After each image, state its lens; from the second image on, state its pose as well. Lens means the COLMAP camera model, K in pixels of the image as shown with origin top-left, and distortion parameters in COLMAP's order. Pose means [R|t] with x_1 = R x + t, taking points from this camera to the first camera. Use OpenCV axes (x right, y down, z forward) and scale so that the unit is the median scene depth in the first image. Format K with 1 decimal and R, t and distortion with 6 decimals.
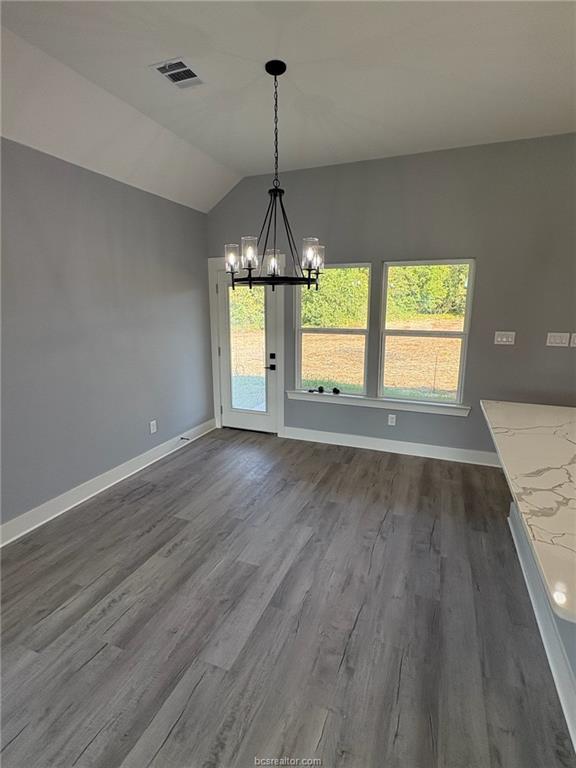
lens RADIAL K [[380.6, 0, 286.8], [0, 380.6, 384.1], [0, 0, 1]] dist [-0.018150, -0.000160]
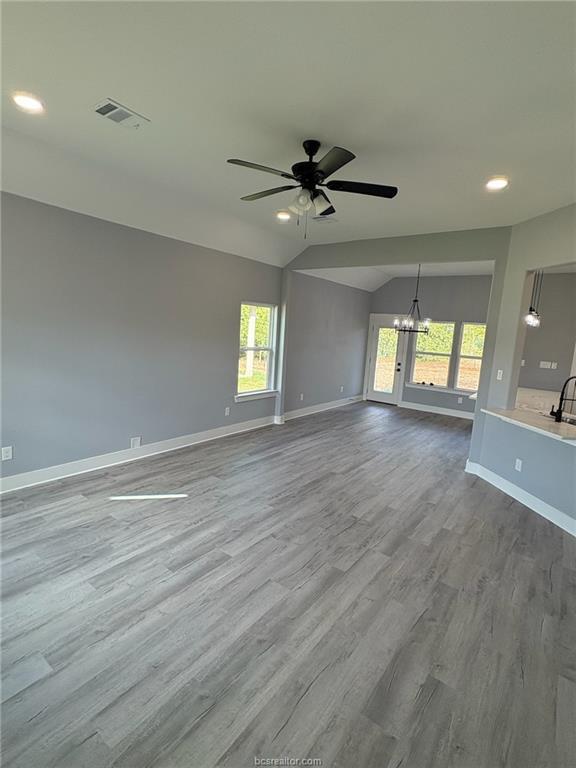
lens RADIAL K [[380.6, 0, 288.5], [0, 380.6, 382.9], [0, 0, 1]] dist [-0.018150, -0.000160]
pose [[0.965701, 0.099029, -0.240030, -0.108872], [-0.116998, 0.991210, -0.061768, 0.209417], [0.231803, 0.087732, 0.968798, -1.021913]]
